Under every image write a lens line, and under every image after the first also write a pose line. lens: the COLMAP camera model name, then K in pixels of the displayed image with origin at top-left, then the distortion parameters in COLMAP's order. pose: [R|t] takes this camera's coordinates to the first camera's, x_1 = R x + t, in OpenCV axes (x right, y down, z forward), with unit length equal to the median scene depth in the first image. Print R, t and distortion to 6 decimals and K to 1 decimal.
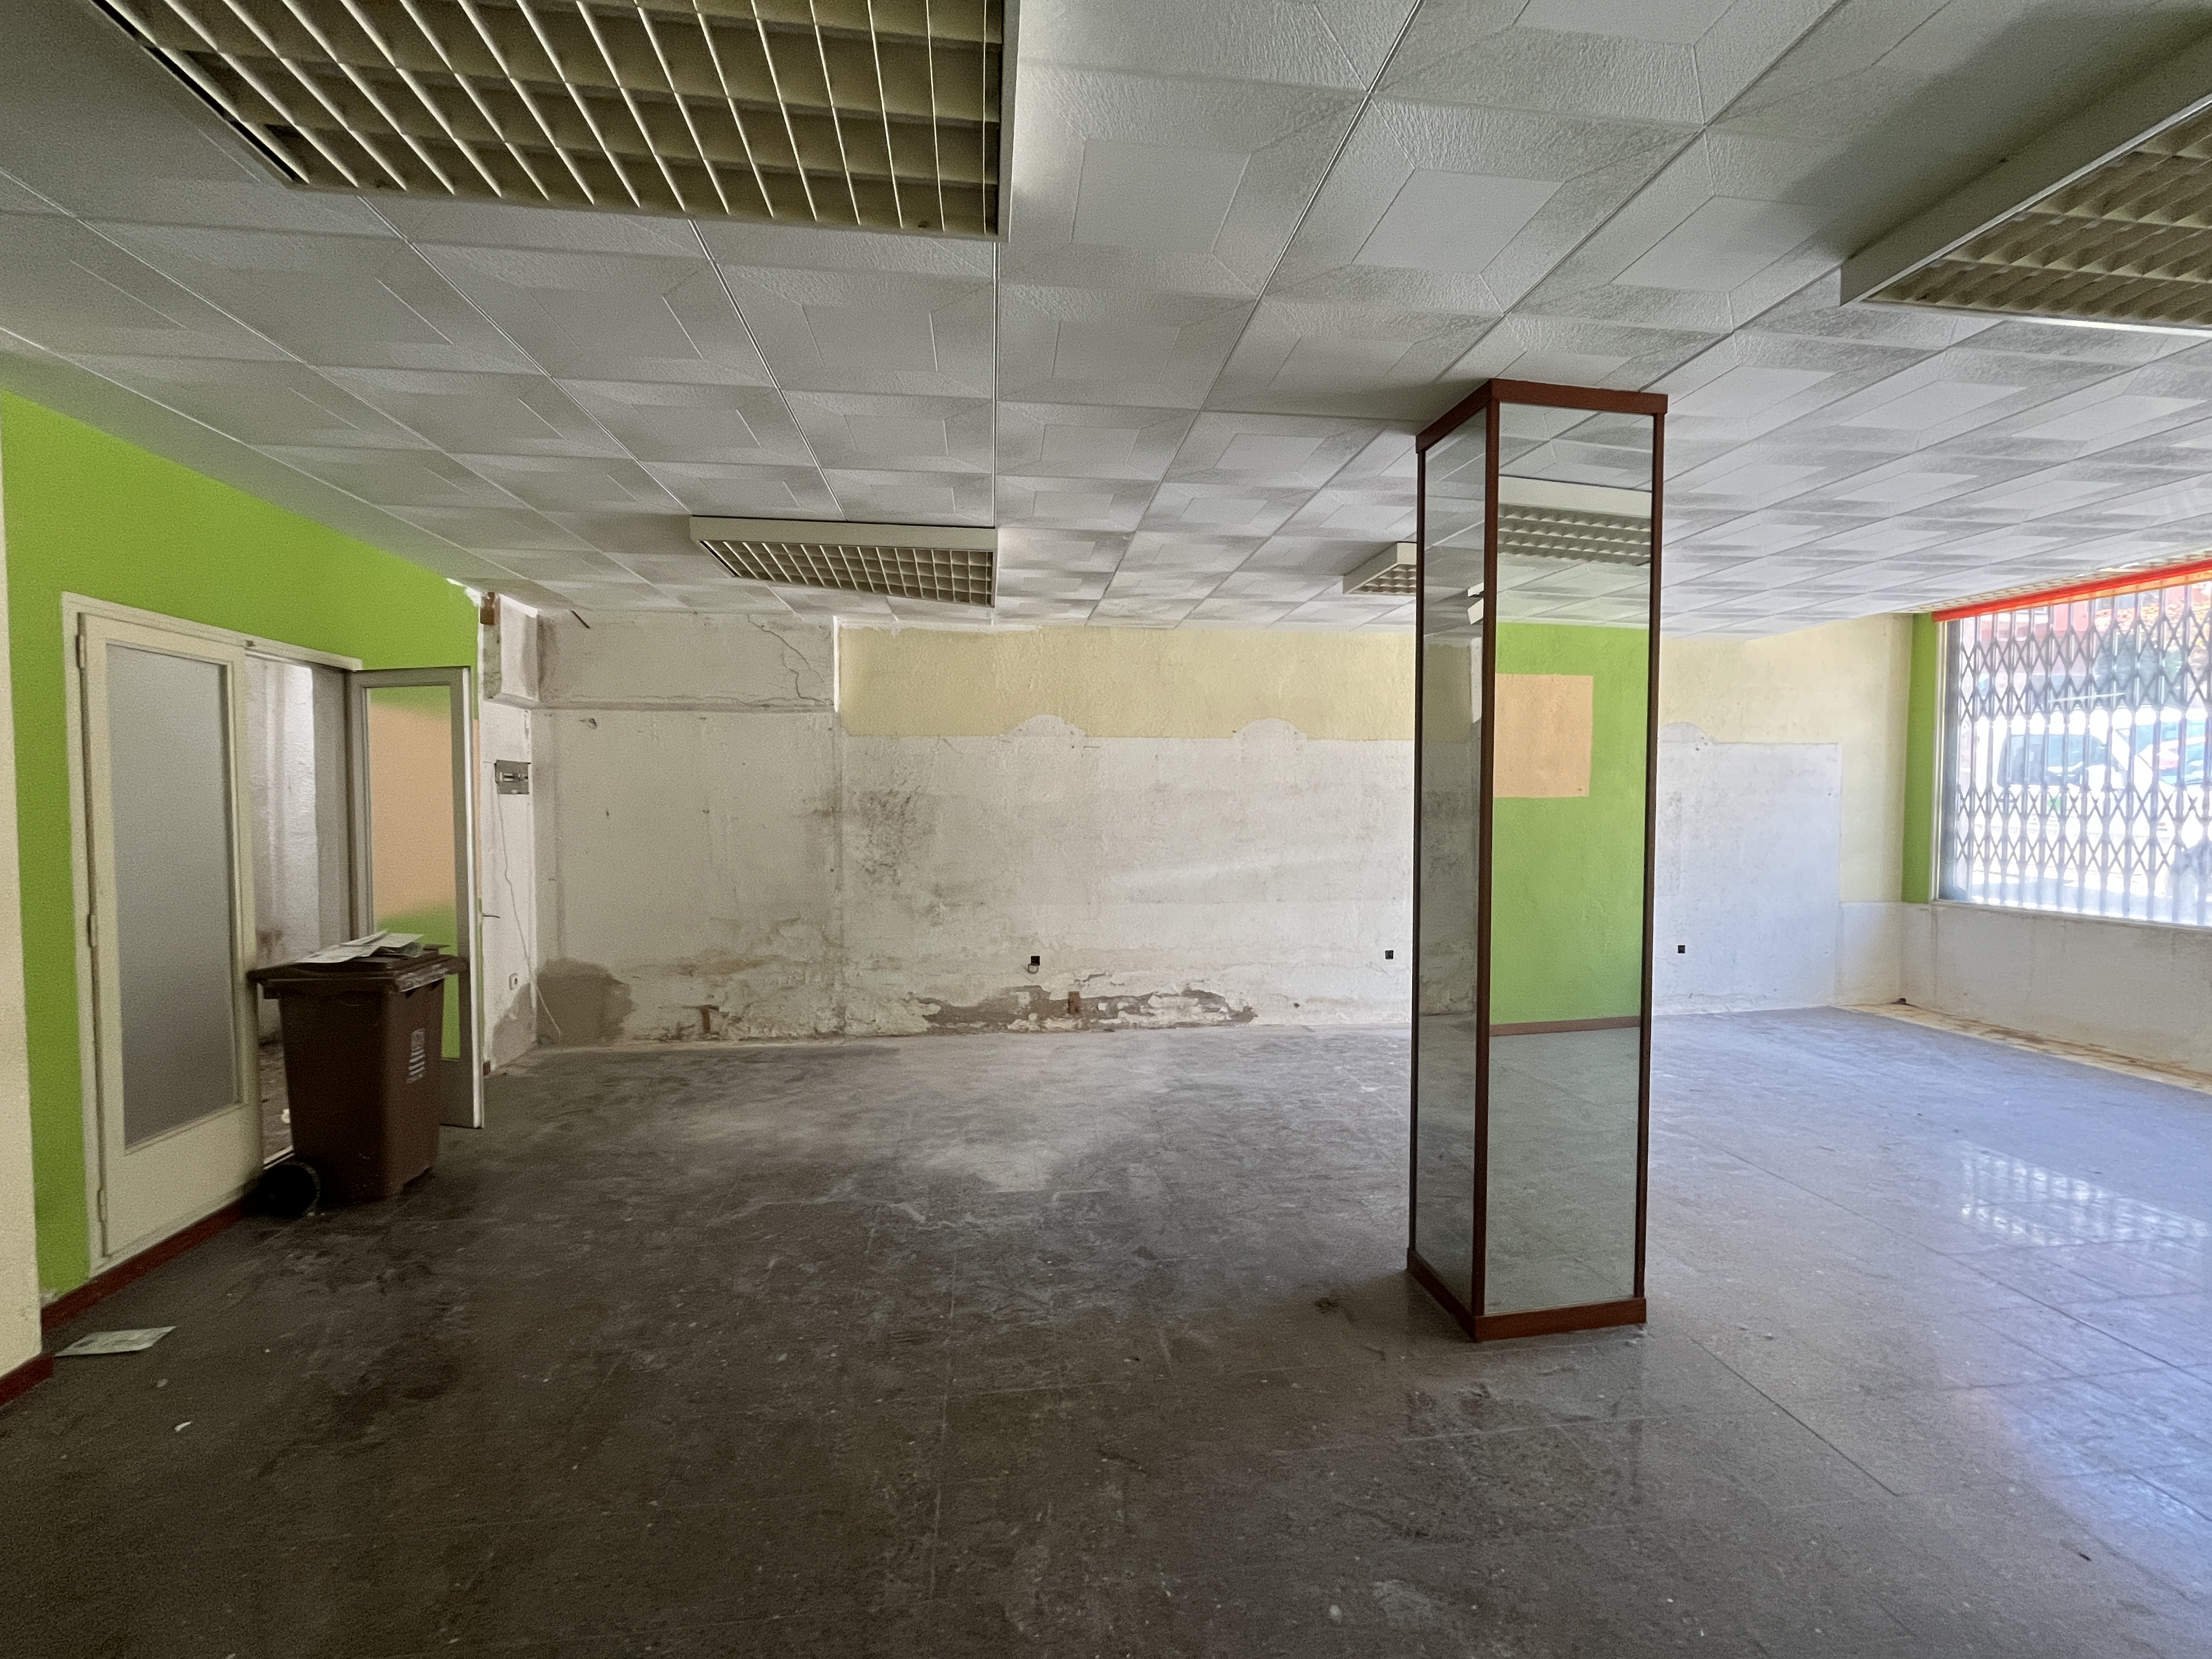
lens RADIAL K [[893.8, 0, 1101.1], [0, 893.8, 831.2], [0, 0, 1]] dist [-0.000245, -0.000436]
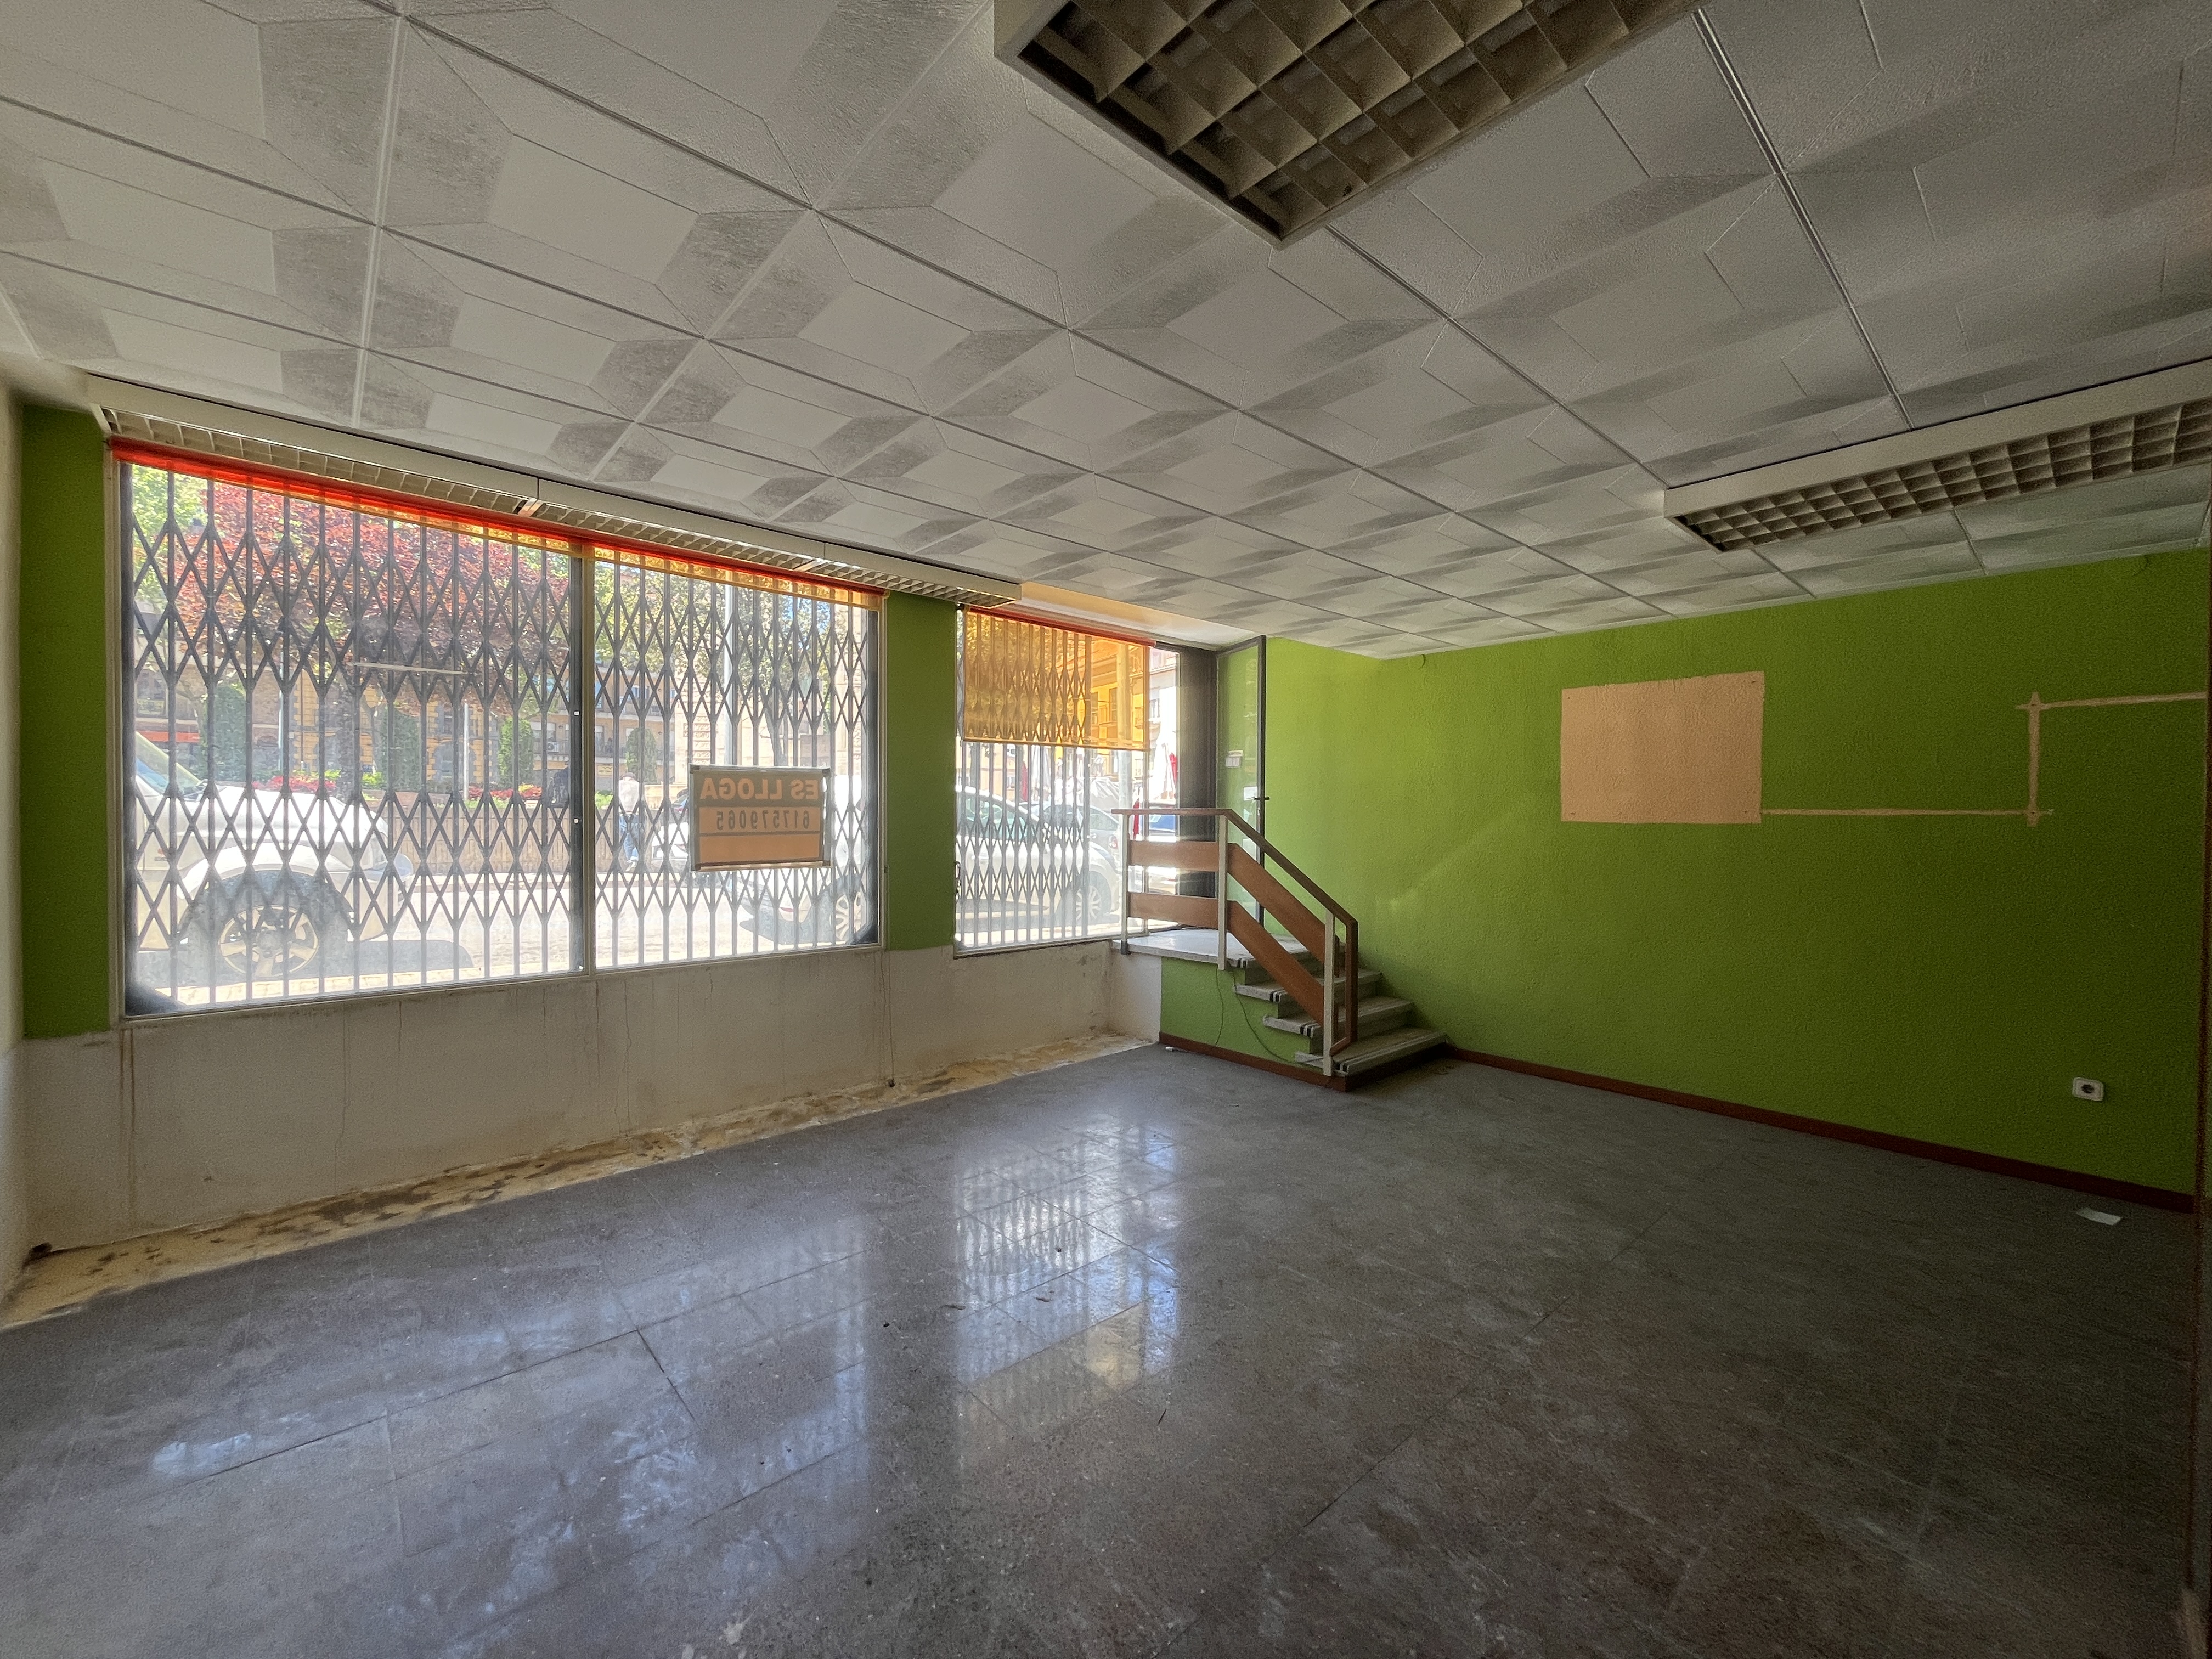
lens RADIAL K [[893.8, 0, 1101.0], [0, 893.8, 832.3], [0, 0, 1]] dist [-0.000245, -0.000436]
pose [[-0.564704, -0.017526, 0.825108, 0.354092], [0.021412, 0.999127, 0.035876, -0.055410], [-0.825016, 0.037926, -0.563835, 1.368669]]
